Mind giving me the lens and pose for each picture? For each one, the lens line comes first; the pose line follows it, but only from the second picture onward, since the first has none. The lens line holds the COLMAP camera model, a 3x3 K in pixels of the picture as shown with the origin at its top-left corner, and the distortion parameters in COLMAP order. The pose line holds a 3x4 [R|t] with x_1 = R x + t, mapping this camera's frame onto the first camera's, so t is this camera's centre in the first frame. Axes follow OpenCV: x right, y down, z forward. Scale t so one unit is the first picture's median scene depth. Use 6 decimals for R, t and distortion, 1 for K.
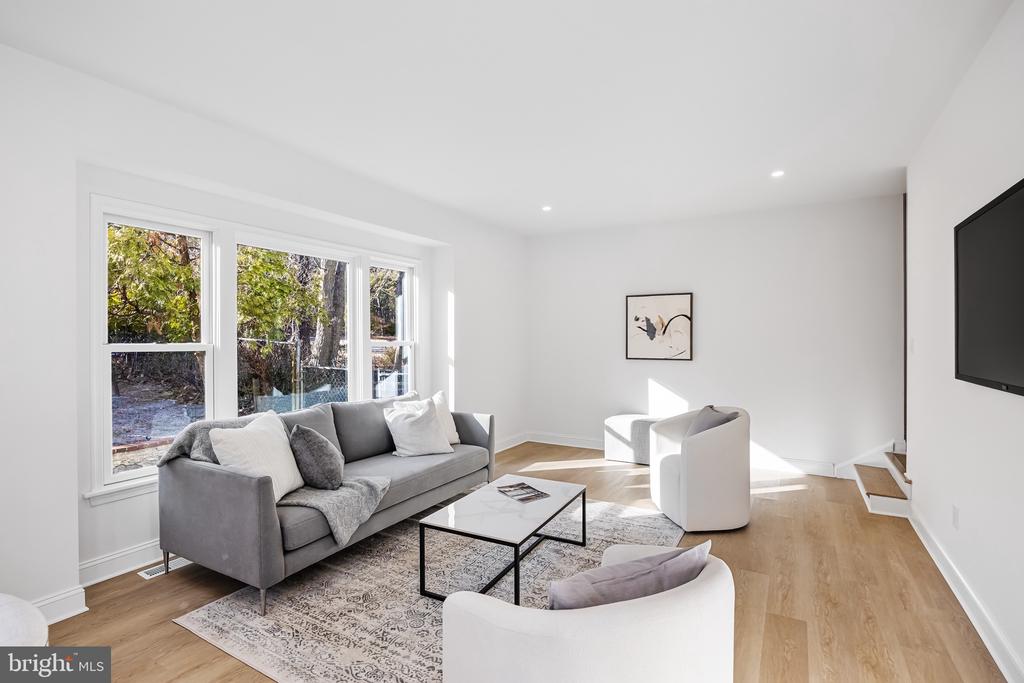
lens RADIAL K [[474.8, 0, 529.6], [0, 474.8, 346.7], [0, 0, 1]] dist [-0.016946, -0.000391]
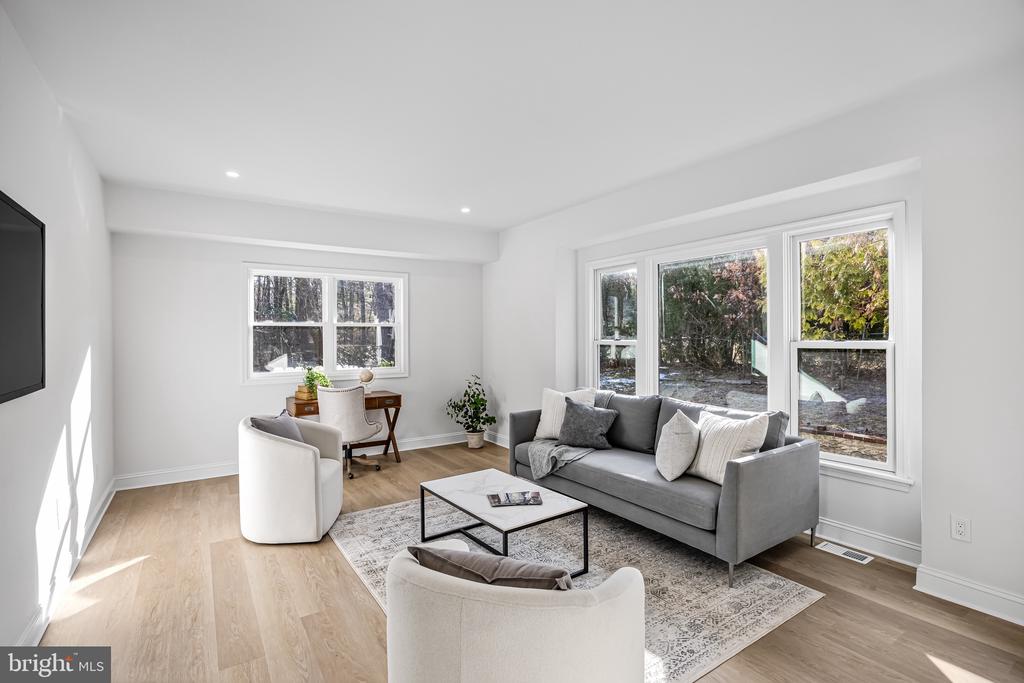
lens RADIAL K [[474.8, 0, 511.6], [0, 474.8, 338.9], [0, 0, 1]] dist [-0.016946, -0.000391]
pose [[-0.453609, 0.008291, -0.891162, 0.475311], [-0.005055, 0.999917, 0.011875, -0.018003], [0.891187, 0.009891, -0.453529, 0.800005]]
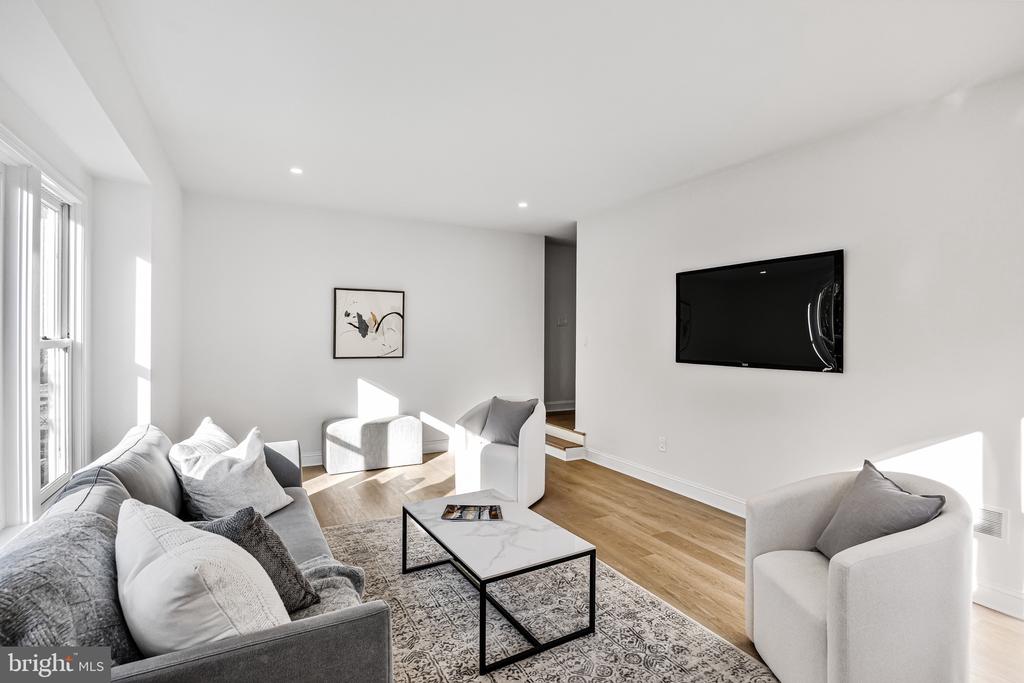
lens RADIAL K [[474.8, 0, 506.7], [0, 474.8, 337.0], [0, 0, 1]] dist [-0.016946, -0.000391]
pose [[0.549466, 0.003431, 0.835509, -0.401454], [0.004650, 0.999964, -0.007164, -0.007461], [-0.835503, 0.007821, 0.549430, 0.257505]]
